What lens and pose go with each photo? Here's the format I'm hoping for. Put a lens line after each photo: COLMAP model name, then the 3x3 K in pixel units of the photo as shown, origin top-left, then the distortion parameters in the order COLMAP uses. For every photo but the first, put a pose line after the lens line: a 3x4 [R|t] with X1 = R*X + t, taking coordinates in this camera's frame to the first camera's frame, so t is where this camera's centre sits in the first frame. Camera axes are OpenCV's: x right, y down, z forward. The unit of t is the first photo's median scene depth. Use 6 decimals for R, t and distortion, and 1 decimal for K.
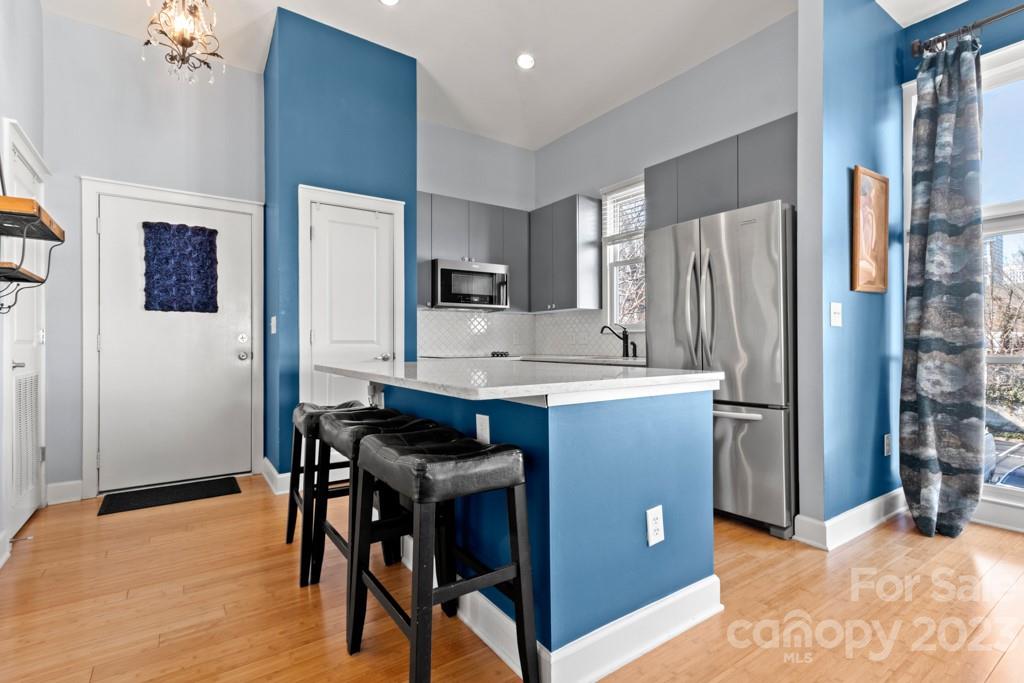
lens RADIAL K [[484.2, 0, 512.0], [0, 484.2, 341.5], [0, 0, 1]] dist [0.019312, 0.000121]
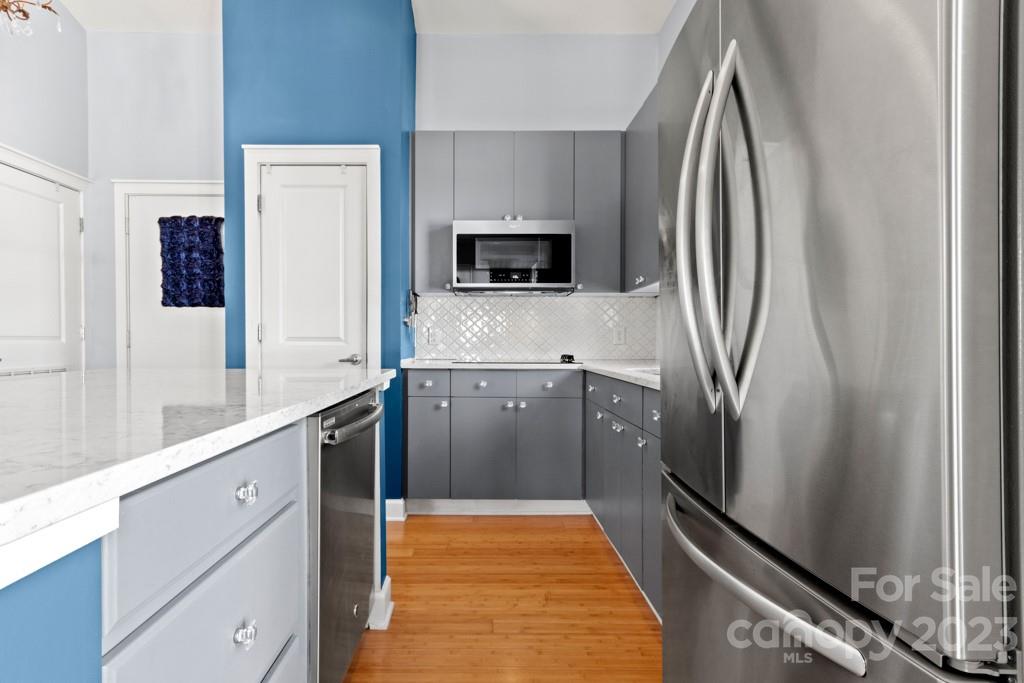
lens RADIAL K [[500.1, 0, 492.1], [0, 500.1, 337.0], [0, 0, 1]] dist [0.004016, 0.001267]
pose [[0.826236, 0.000300, -0.563324, 0.364265], [-0.005044, 0.999964, -0.006865, 0.001897], [0.563302, 0.008513, 0.826207, 0.522878]]
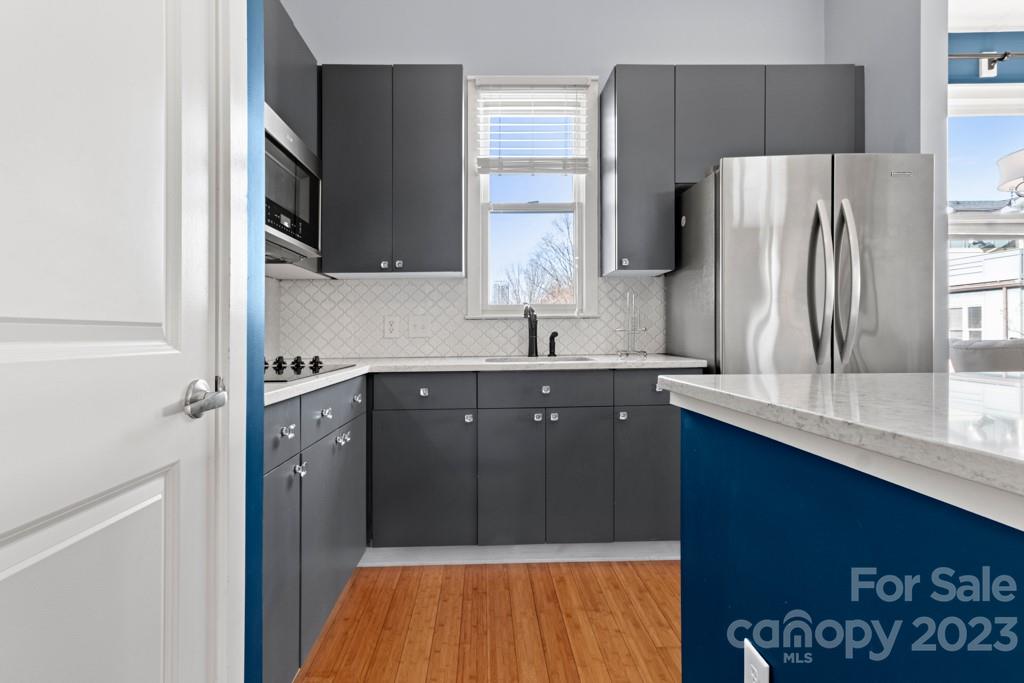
lens RADIAL K [[500.1, 0, 492.1], [0, 500.1, 337.0], [0, 0, 1]] dist [0.004016, 0.001267]
pose [[0.558557, -0.007502, 0.829432, -0.398129], [0.007494, 0.999964, 0.003997, 0.004495], [-0.829432, 0.003983, 0.558593, 0.824699]]
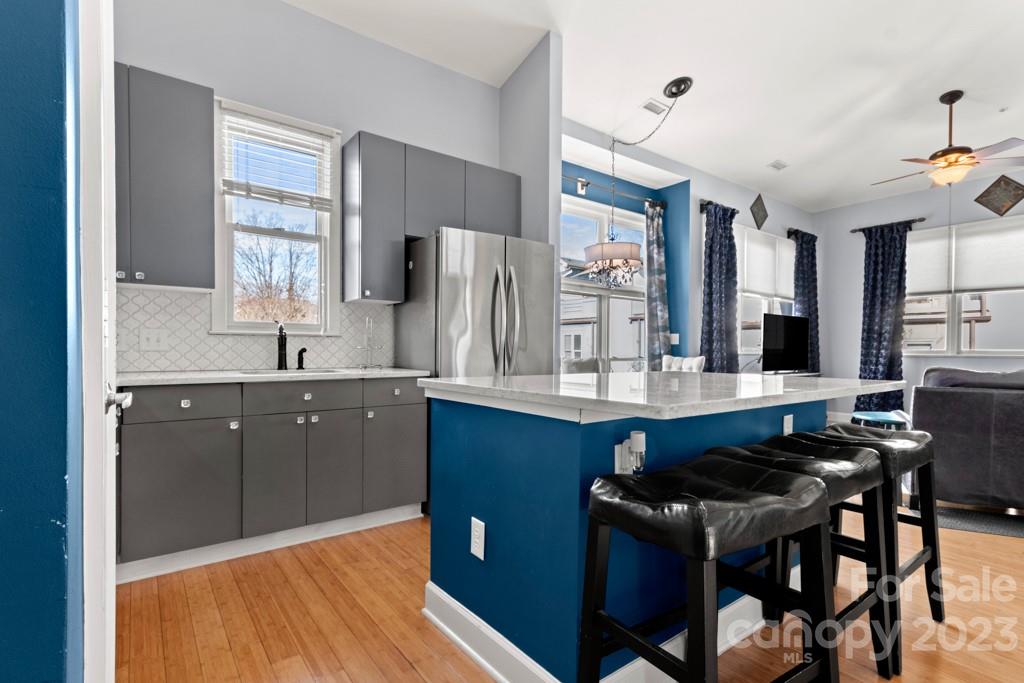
lens RADIAL K [[494.7, 0, 512.3], [0, 494.7, 356.9], [0, 0, 1]] dist [0.002069, 0.000528]
pose [[-0.039833, -0.011132, 0.999144, -0.589010], [-0.006734, 0.999918, 0.010873, 0.004073], [-0.999184, -0.006295, -0.039905, 0.843660]]
